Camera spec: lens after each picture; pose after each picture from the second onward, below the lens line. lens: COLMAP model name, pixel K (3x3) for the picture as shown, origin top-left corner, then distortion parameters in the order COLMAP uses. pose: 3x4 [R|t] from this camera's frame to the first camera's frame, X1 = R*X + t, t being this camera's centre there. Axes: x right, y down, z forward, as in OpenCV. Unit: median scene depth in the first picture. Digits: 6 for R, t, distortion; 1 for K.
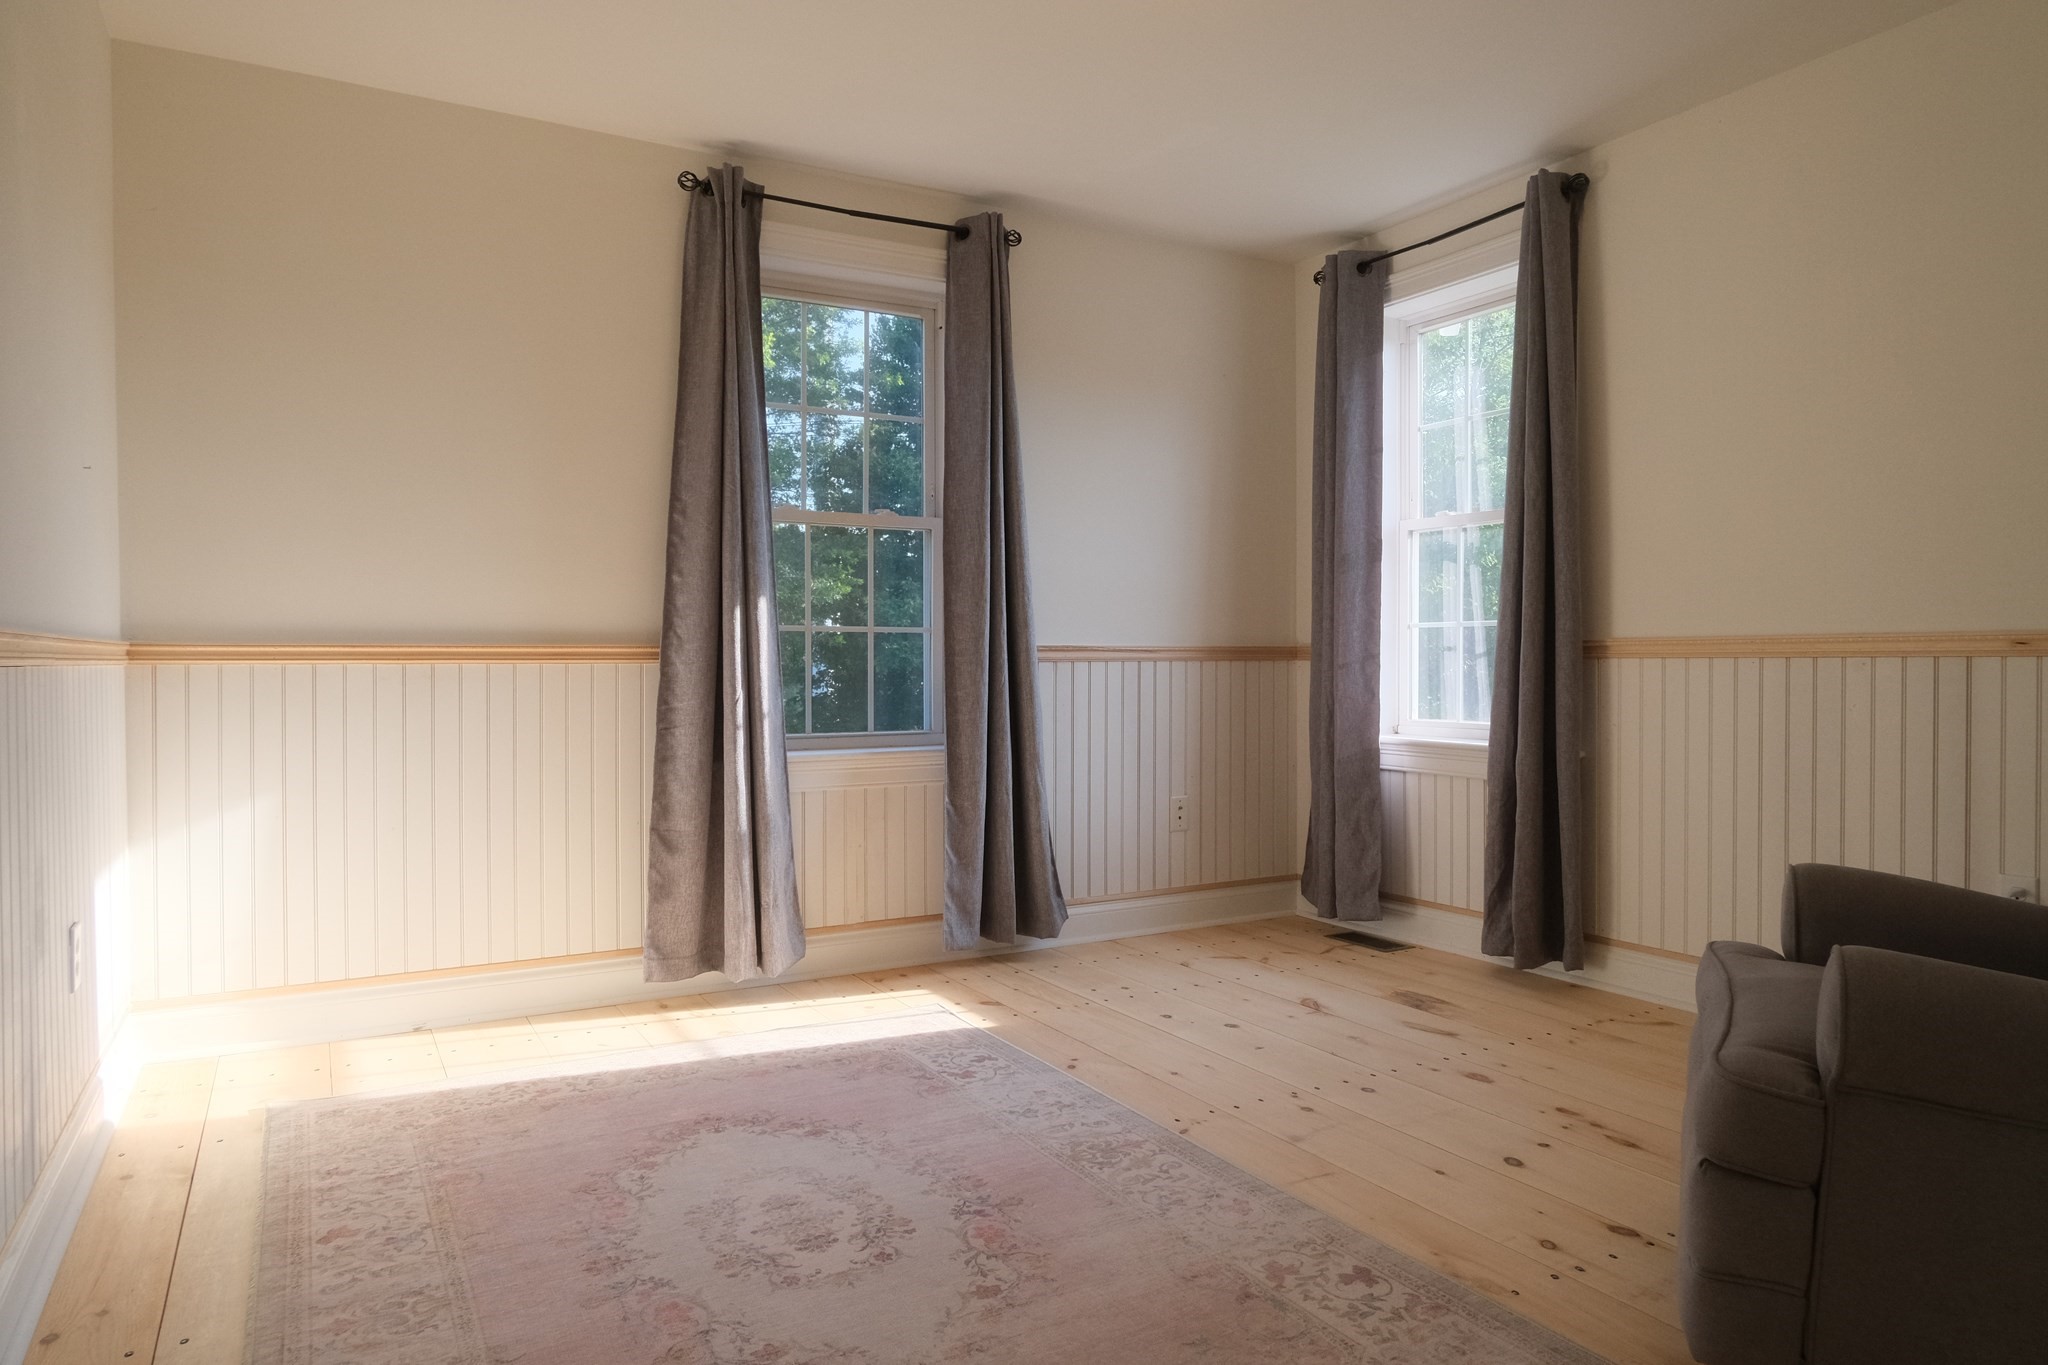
lens RADIAL K [[1280.5, 0, 1018.8], [0, 1280.5, 678.1], [0, 0, 1]] dist [0.001947, 0.001336]
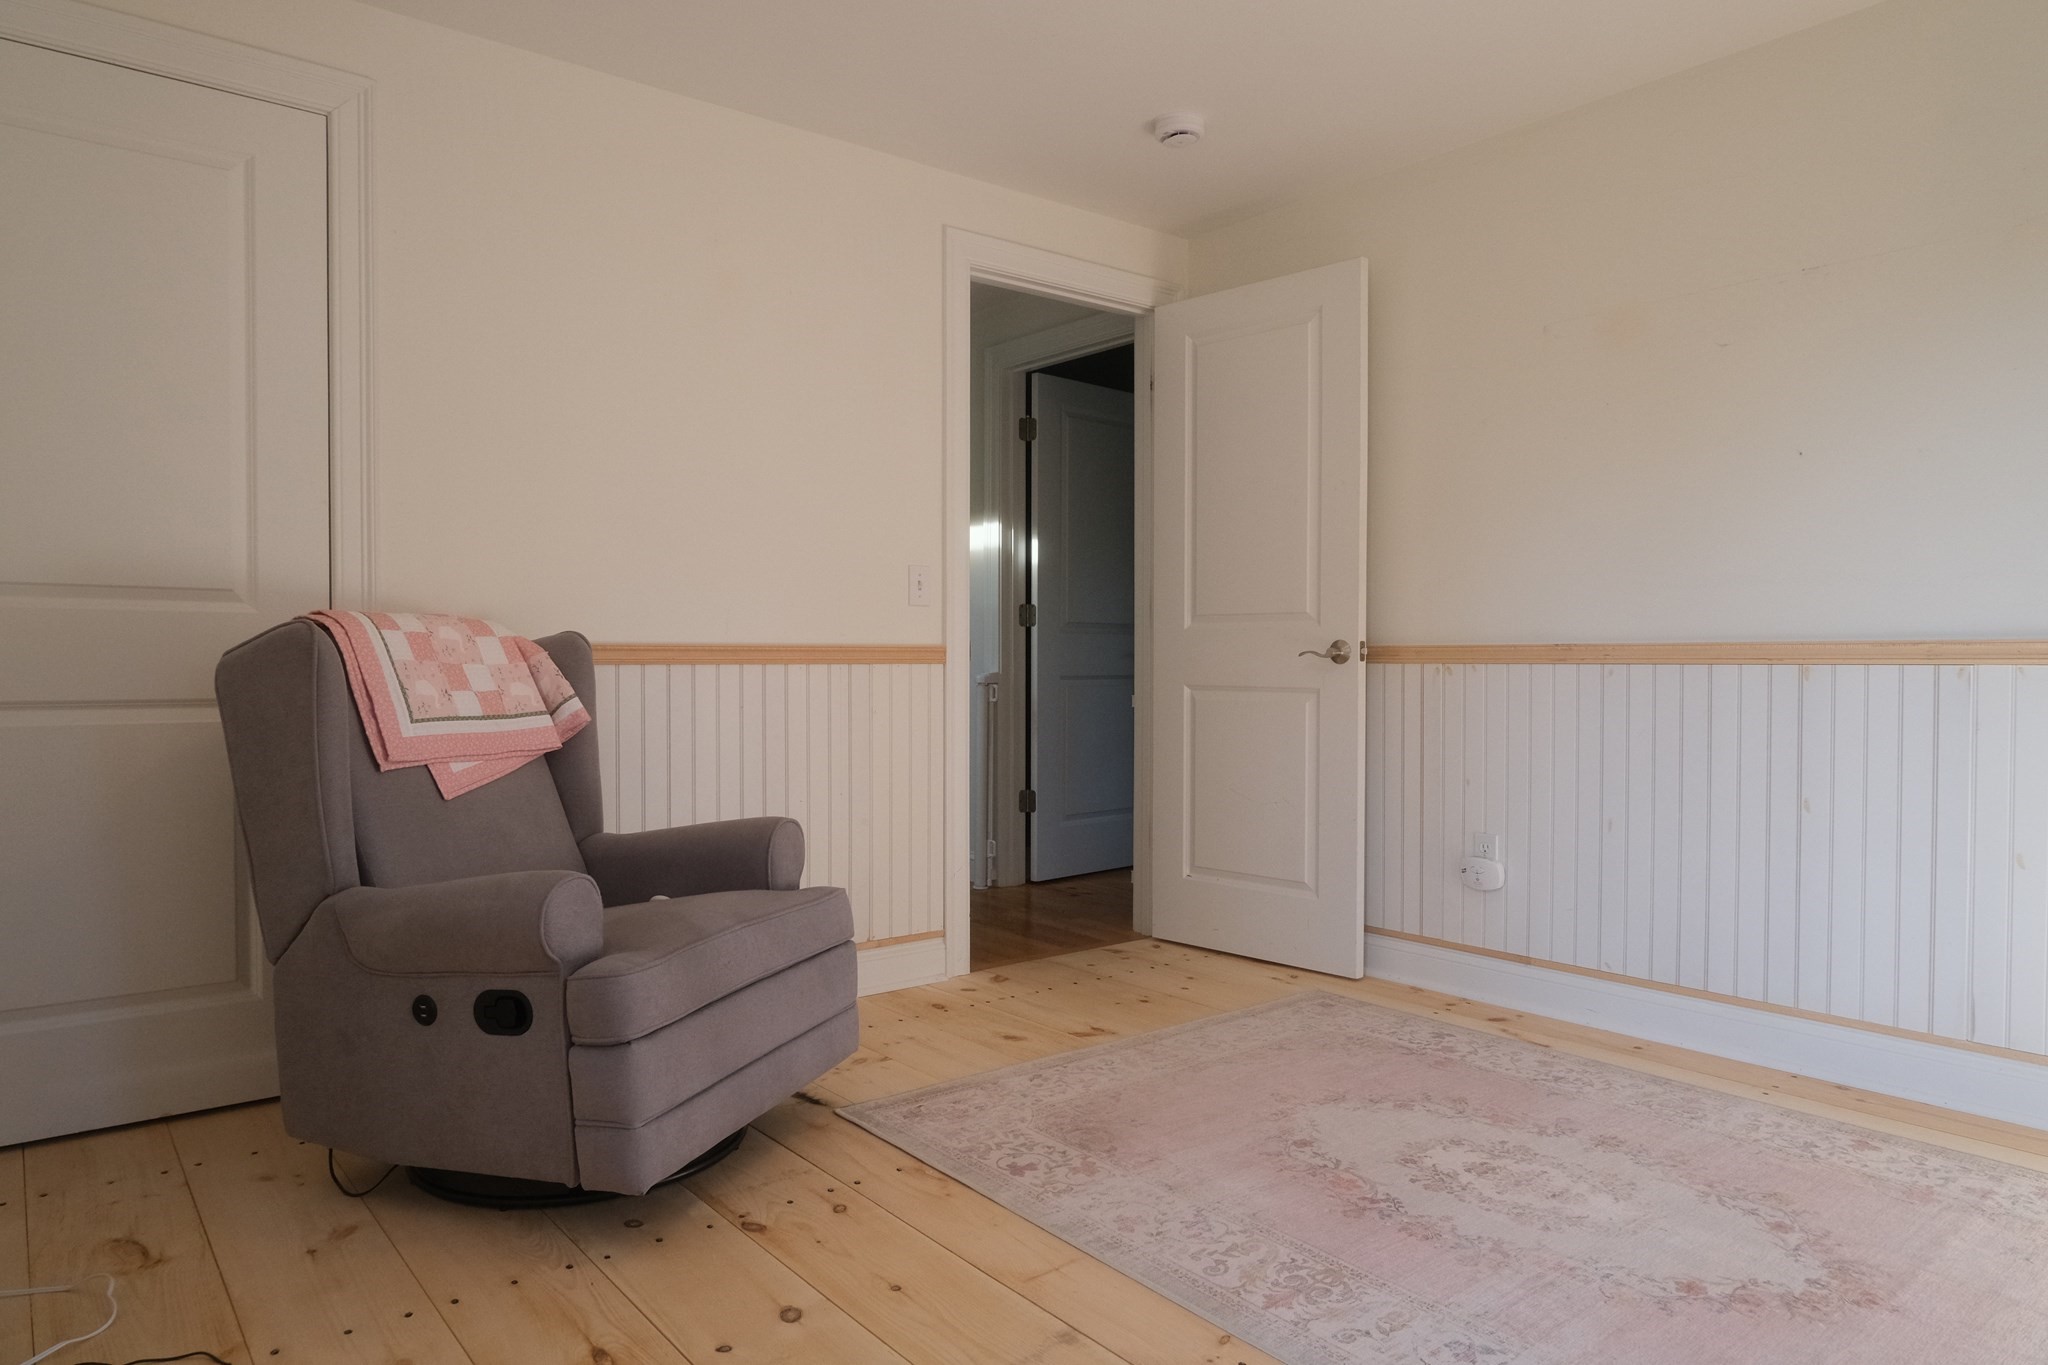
lens RADIAL K [[1280.5, 0, 1025.3], [0, 1280.5, 679.9], [0, 0, 1]] dist [0.001947, 0.001336]
pose [[-0.986191, 0.004085, -0.165563, 0.436537], [-0.001101, 0.999512, 0.031221, -0.032670], [0.165610, 0.030972, -0.985705, 2.070052]]
